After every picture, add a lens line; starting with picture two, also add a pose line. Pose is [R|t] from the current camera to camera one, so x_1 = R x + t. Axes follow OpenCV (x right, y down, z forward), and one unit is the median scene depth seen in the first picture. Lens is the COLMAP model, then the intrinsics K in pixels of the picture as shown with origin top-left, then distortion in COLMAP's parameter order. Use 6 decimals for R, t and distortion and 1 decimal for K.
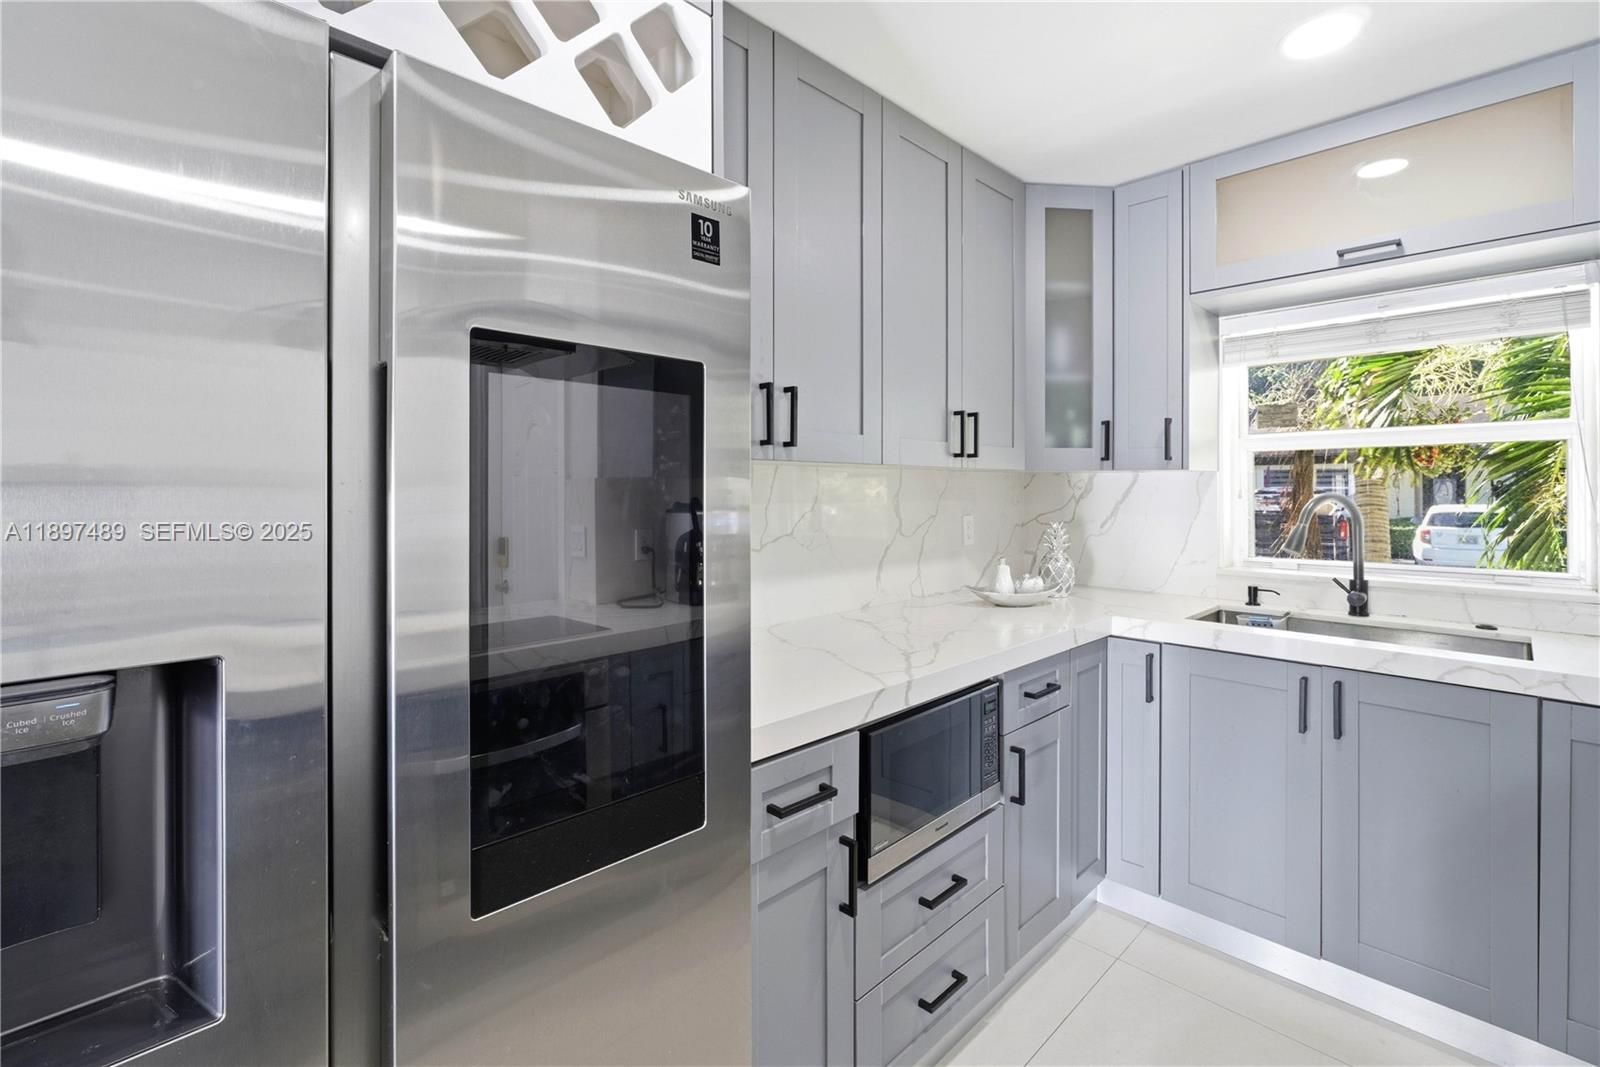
lens RADIAL K [[712.5, 0, 807.8], [0, 712.5, 489.6], [0, 0, 1]] dist [-0.006754, -0.000060]
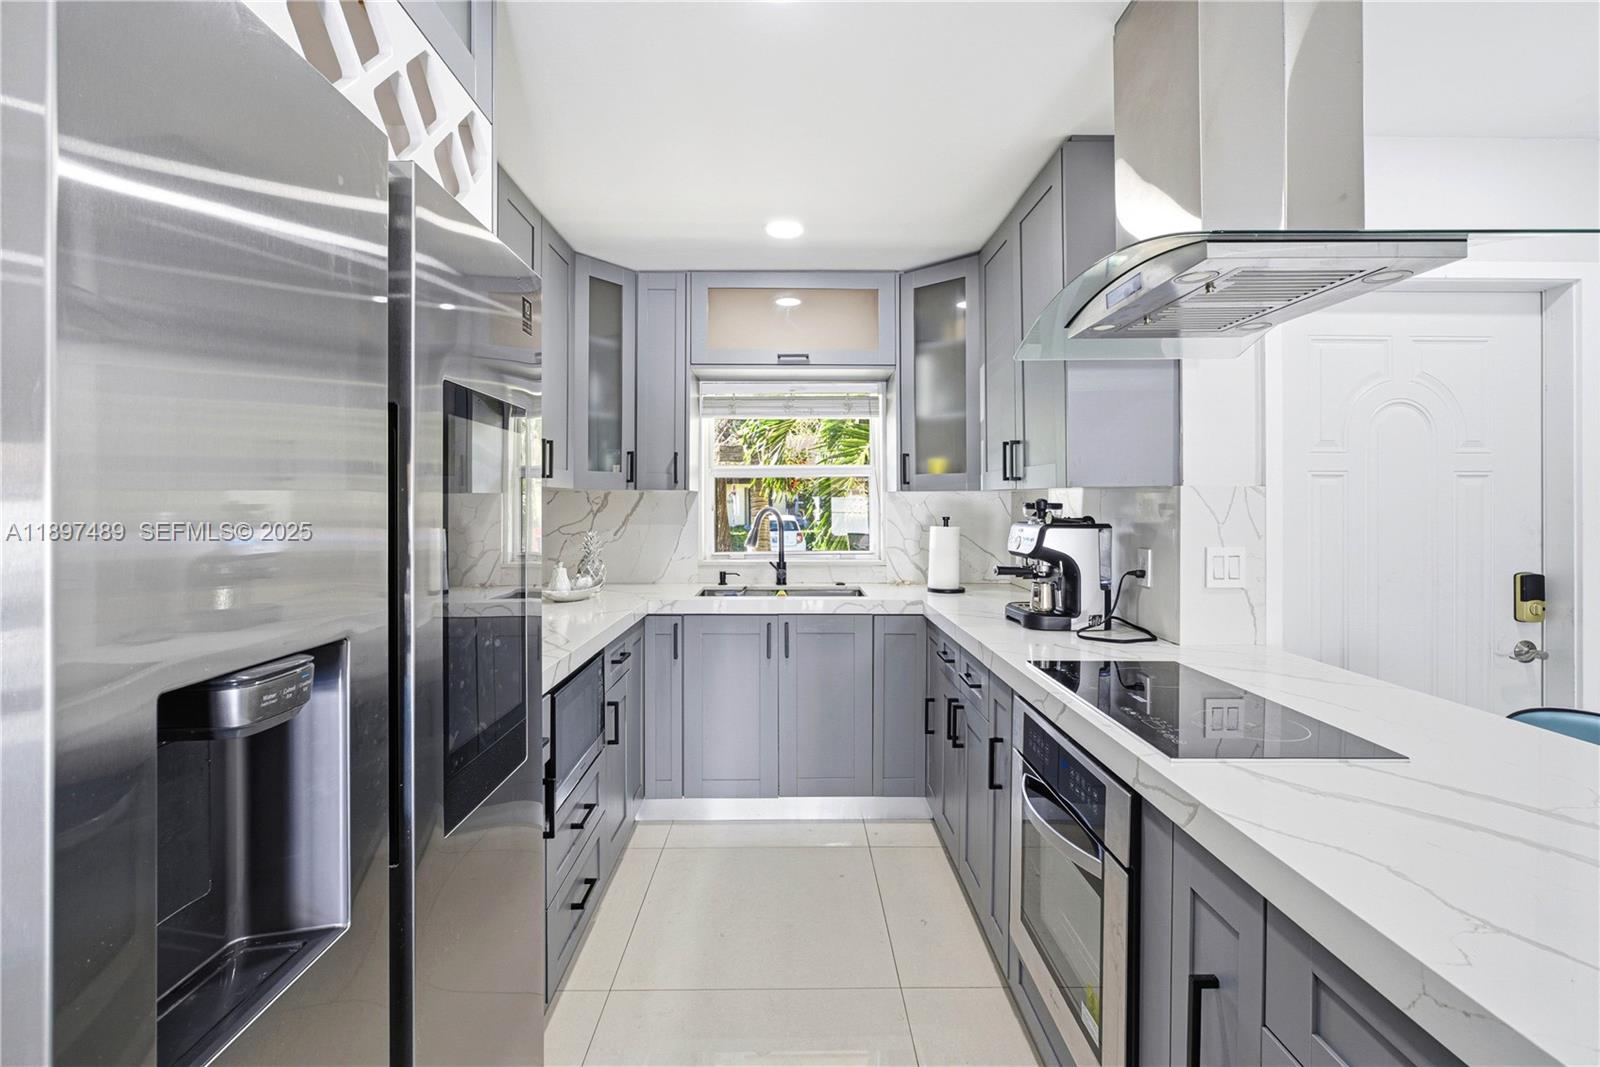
lens RADIAL K [[703.7, 0, 803.6], [0, 703.7, 500.6], [0, 0, 1]] dist [-0.001399, 0.000151]
pose [[0.693564, 0.003944, 0.720384, -0.309798], [0.000222, 0.999984, -0.005688, 0.000017], [-0.720395, 0.004105, 0.693552, -0.119348]]
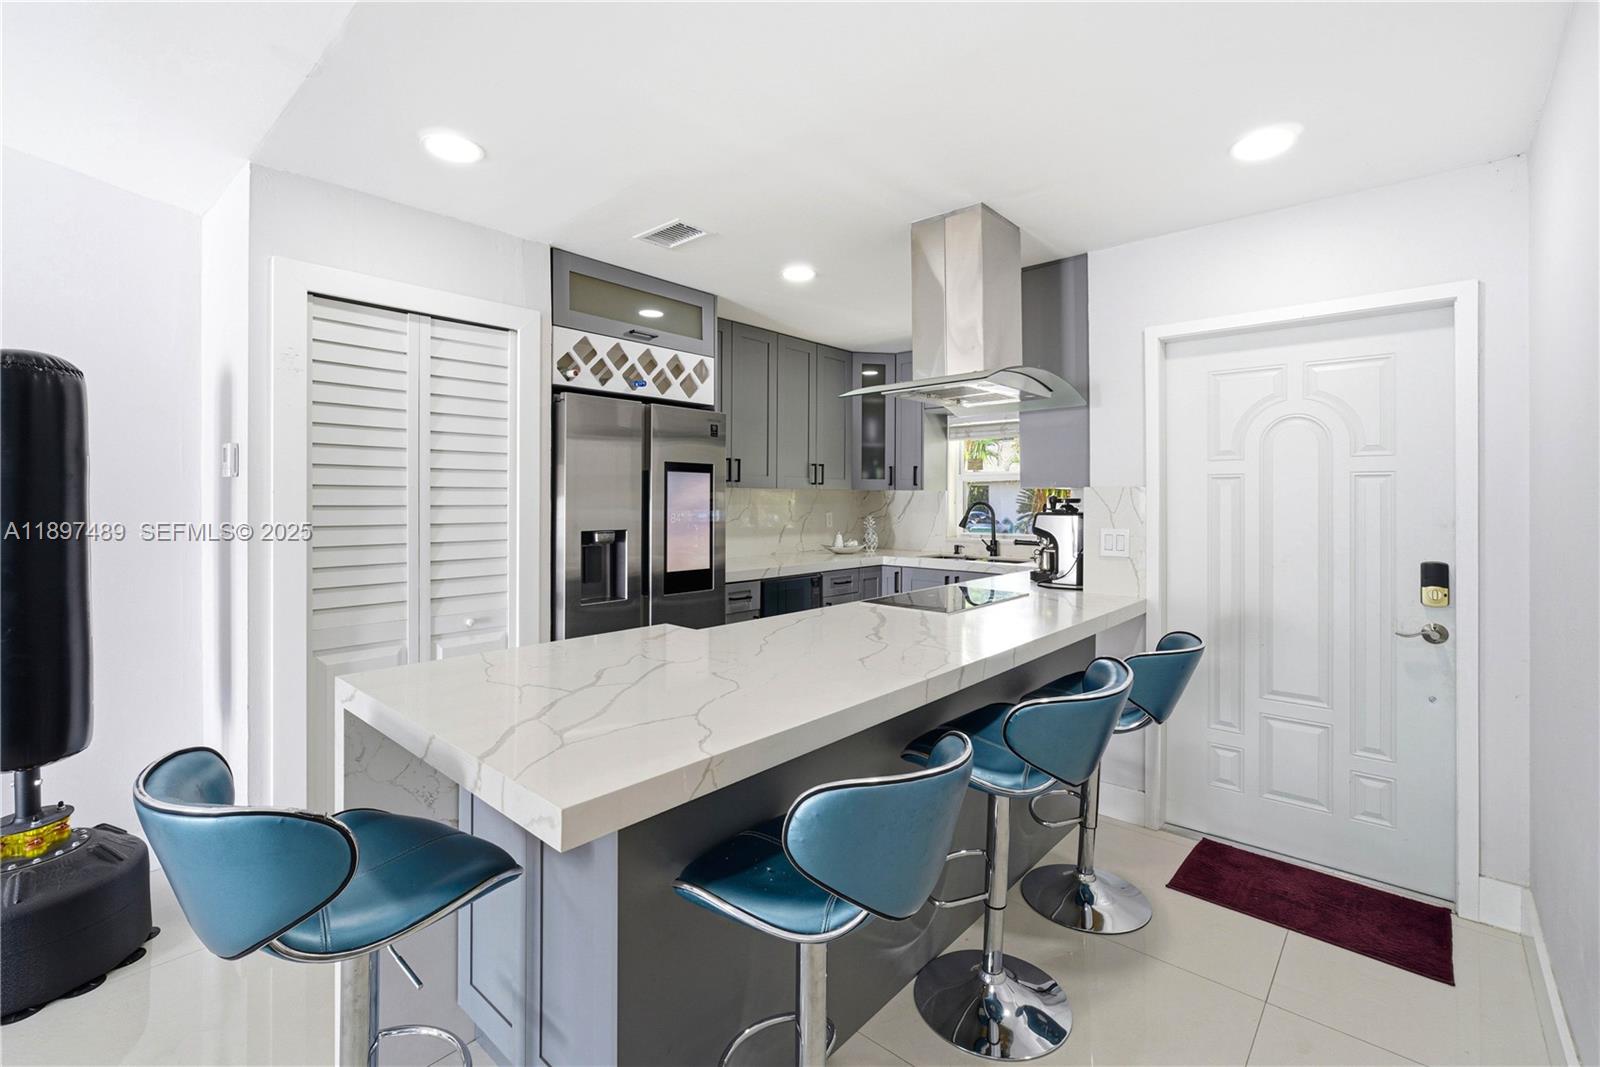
lens RADIAL K [[703.7, 0, 803.6], [0, 703.7, 500.6], [0, 0, 1]] dist [-0.001399, 0.000151]
pose [[0.998018, 0.003213, 0.062853, 0.038760], [-0.003343, 0.999992, 0.001974, 0.000960], [-0.062846, -0.002180, 0.998021, -1.139697]]
